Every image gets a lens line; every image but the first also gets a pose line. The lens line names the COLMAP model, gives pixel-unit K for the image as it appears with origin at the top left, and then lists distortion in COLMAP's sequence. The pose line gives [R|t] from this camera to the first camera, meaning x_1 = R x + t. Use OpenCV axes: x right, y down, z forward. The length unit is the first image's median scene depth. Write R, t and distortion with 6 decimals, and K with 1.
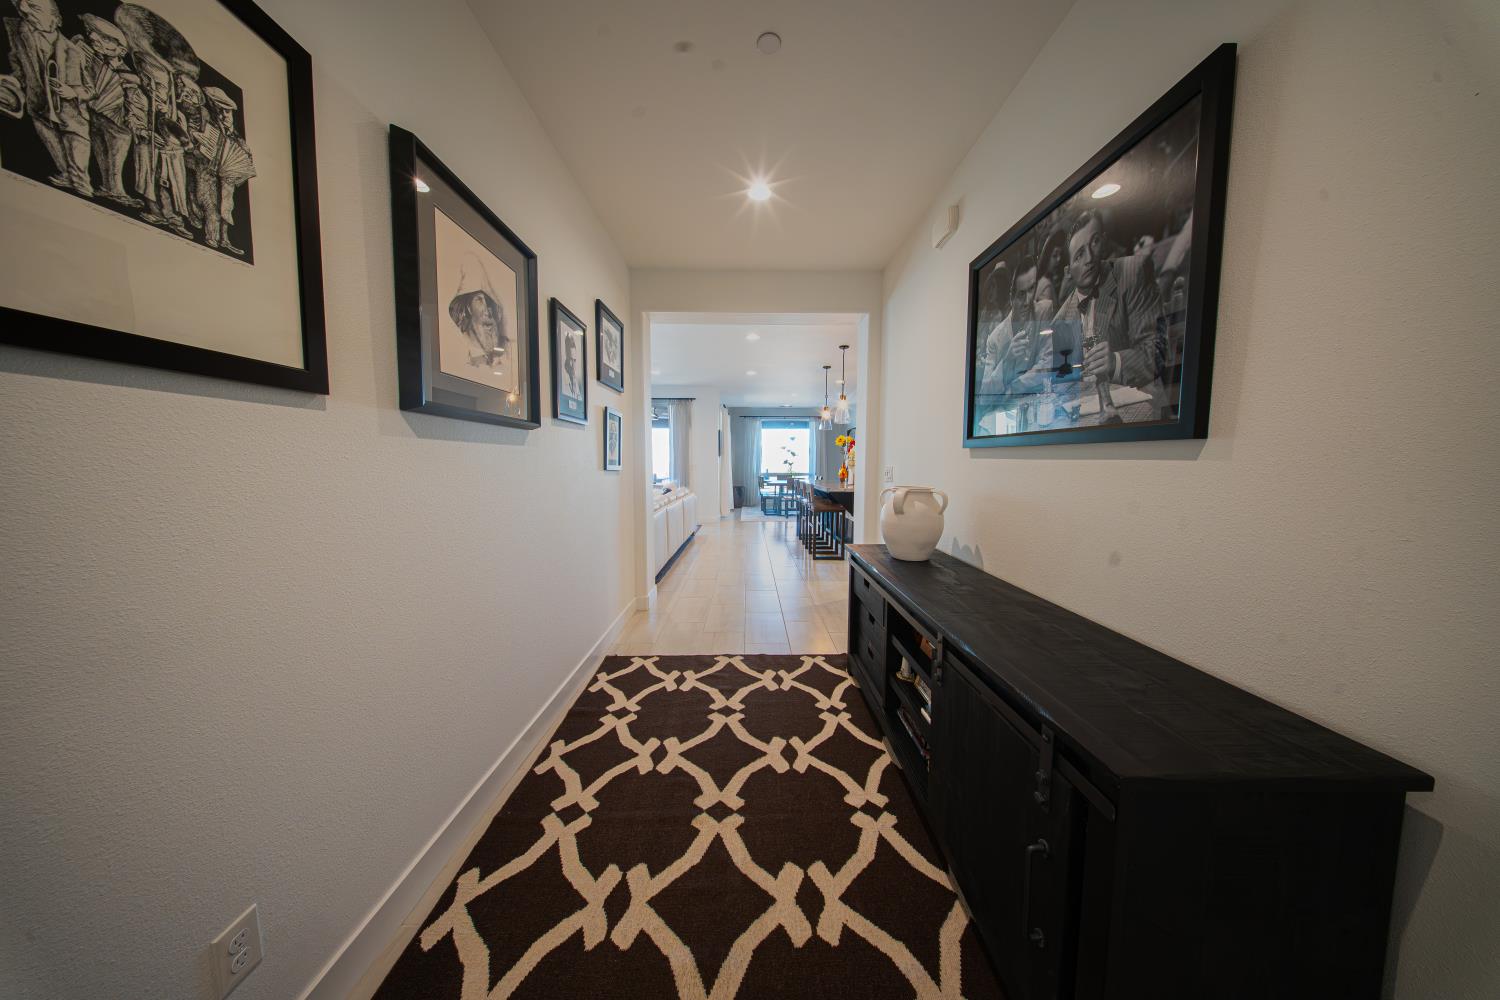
lens RADIAL K [[438.8, 0, 749.4], [0, 438.8, 490.8], [0, 0, 1]] dist [0.001113, -0.000223]
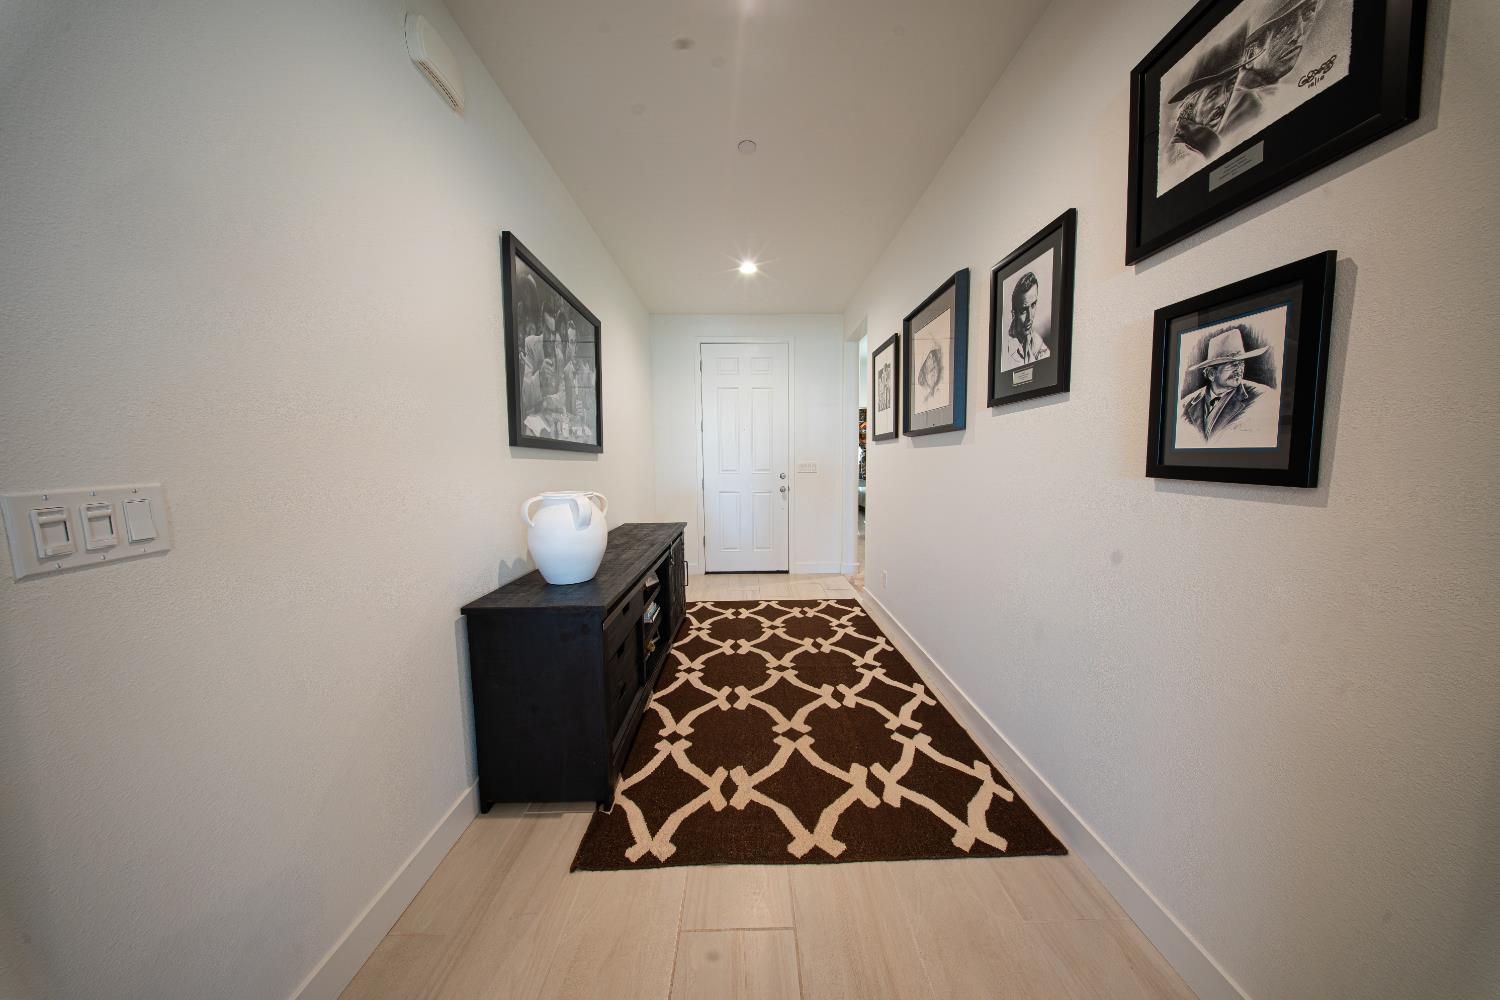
lens RADIAL K [[438.8, 0, 753.2], [0, 438.8, 498.3], [0, 0, 1]] dist [0.001113, -0.000223]
pose [[-0.999874, 0.011441, -0.011009, 0.039594], [0.009676, 0.988820, 0.148800, -0.133223], [0.012589, 0.148675, -0.988806, 2.089008]]
